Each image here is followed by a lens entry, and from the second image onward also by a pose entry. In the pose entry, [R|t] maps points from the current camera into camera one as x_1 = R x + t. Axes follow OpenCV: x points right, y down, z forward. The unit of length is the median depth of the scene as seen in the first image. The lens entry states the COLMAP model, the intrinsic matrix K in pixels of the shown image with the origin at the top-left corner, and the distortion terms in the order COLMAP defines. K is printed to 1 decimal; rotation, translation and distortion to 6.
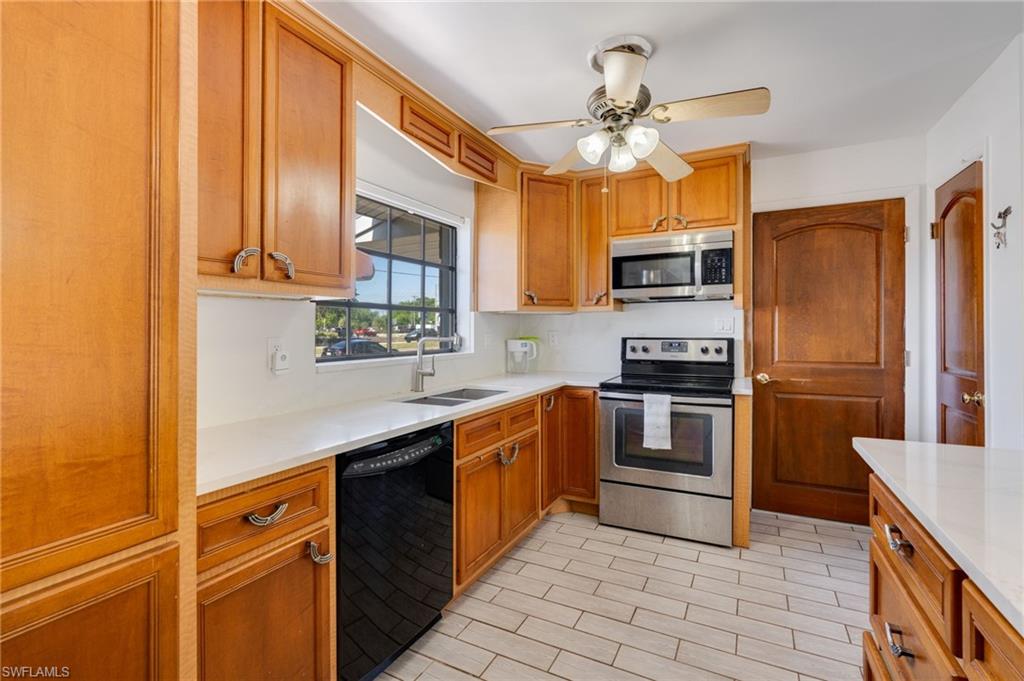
lens RADIAL K [[470.4, 0, 499.9], [0, 470.4, 332.8], [0, 0, 1]] dist [-0.001697, 0.000095]
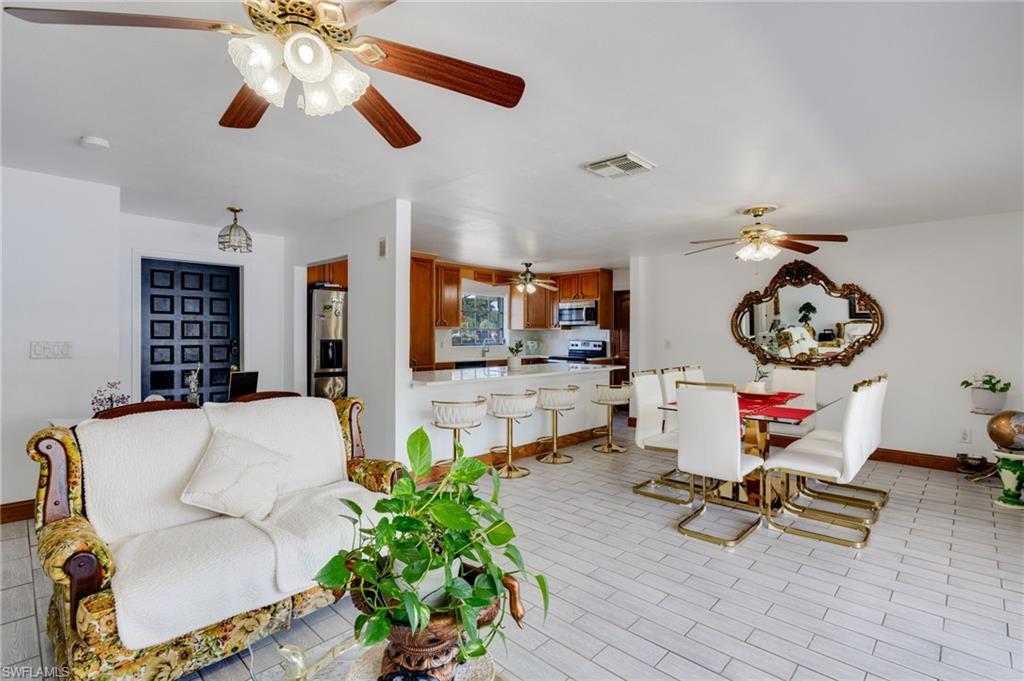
lens RADIAL K [[484.3, 0, 503.3], [0, 484.3, 334.6], [0, 0, 1]] dist [-0.004151, 0.001397]
pose [[0.959810, 0.011043, -0.280433, 0.744783], [-0.011782, 0.999930, -0.000949, -0.015194], [0.280403, 0.004214, 0.959873, -1.765485]]
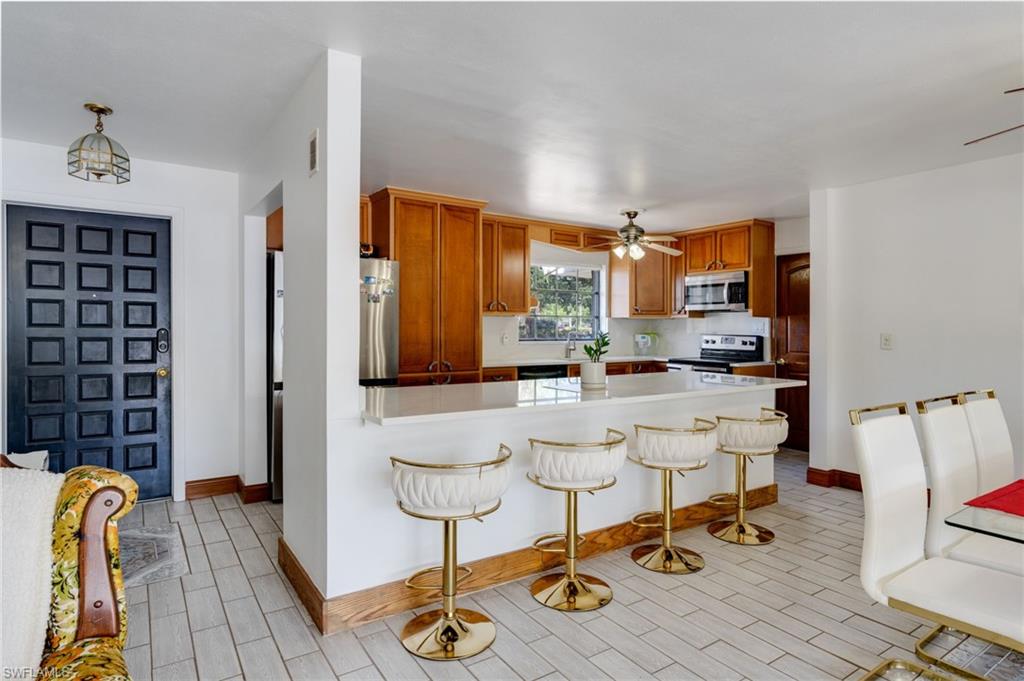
lens RADIAL K [[551.7, 0, 502.5], [0, 551.7, 317.3], [0, 0, 1]] dist [0.001524, -0.000055]
pose [[0.876058, 0.006651, -0.482159, 0.666416], [-0.016125, 0.999750, -0.015508, -0.008445], [0.481935, 0.021361, 0.875946, -1.118062]]
